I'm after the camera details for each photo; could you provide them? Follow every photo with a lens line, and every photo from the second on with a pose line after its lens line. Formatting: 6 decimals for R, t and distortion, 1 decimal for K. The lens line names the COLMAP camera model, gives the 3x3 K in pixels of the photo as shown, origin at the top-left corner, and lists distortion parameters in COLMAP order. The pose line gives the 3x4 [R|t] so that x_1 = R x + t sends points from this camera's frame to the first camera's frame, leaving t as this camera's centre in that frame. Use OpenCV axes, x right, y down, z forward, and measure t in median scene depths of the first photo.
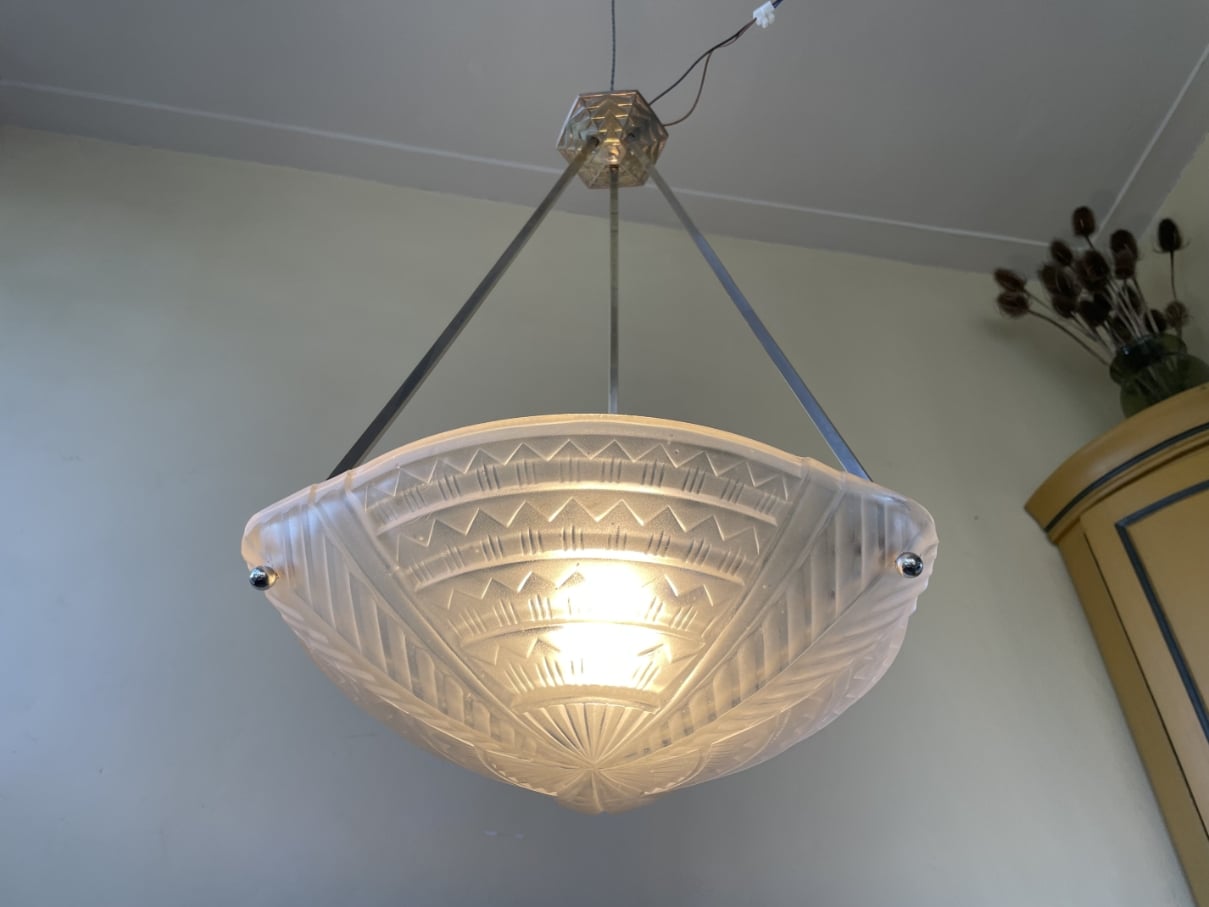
lens RADIAL K [[938.6, 0, 610.1], [0, 938.6, 456.3], [0, 0, 1]] dist [0.089833, -0.073059]
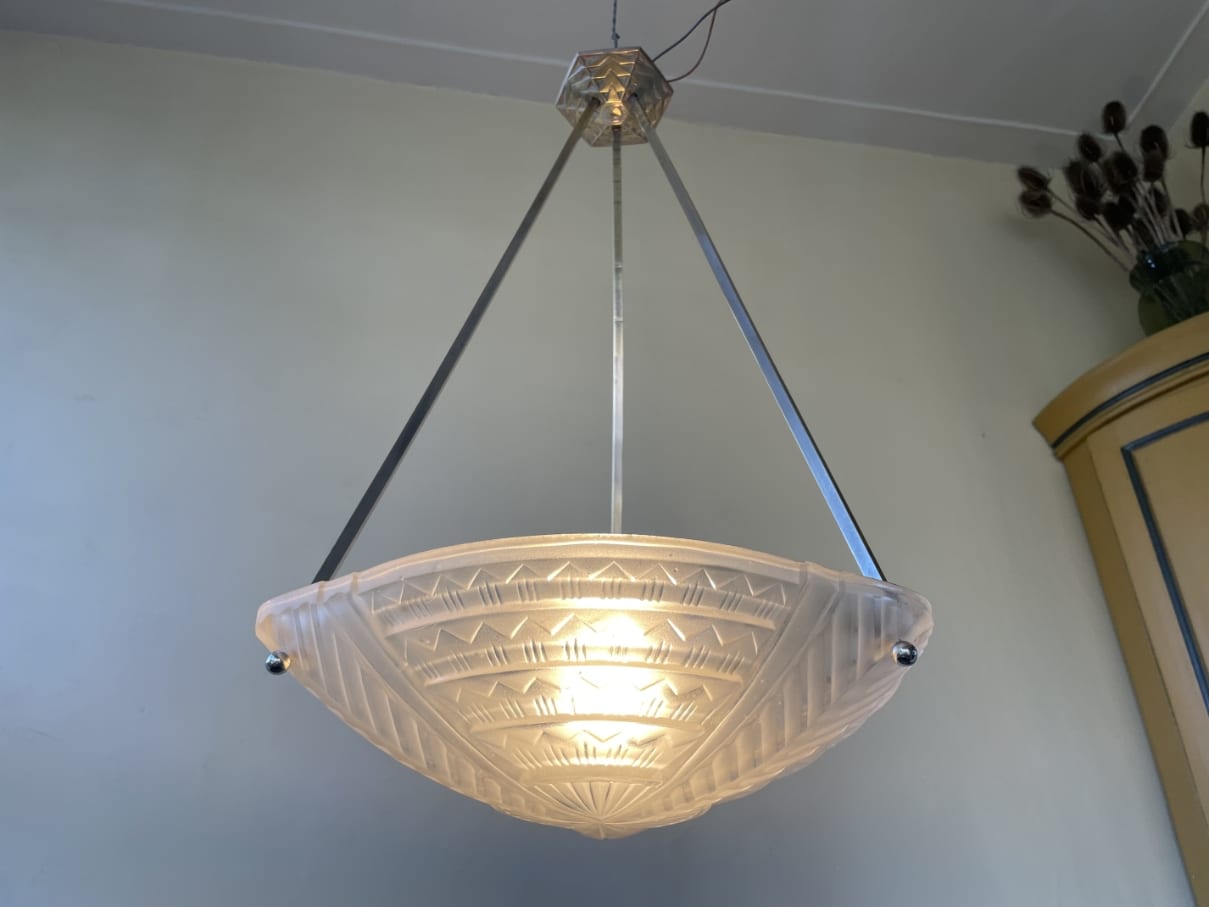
lens RADIAL K [[934.6, 0, 611.4], [0, 934.6, 471.2], [0, 0, 1]] dist [0.074663, -0.062213]
pose [[0.999856, -0.011755, -0.012204, 0.013817], [0.013569, 0.986834, 0.161167, -0.249678], [0.010149, -0.161310, 0.986852, 0.020127]]
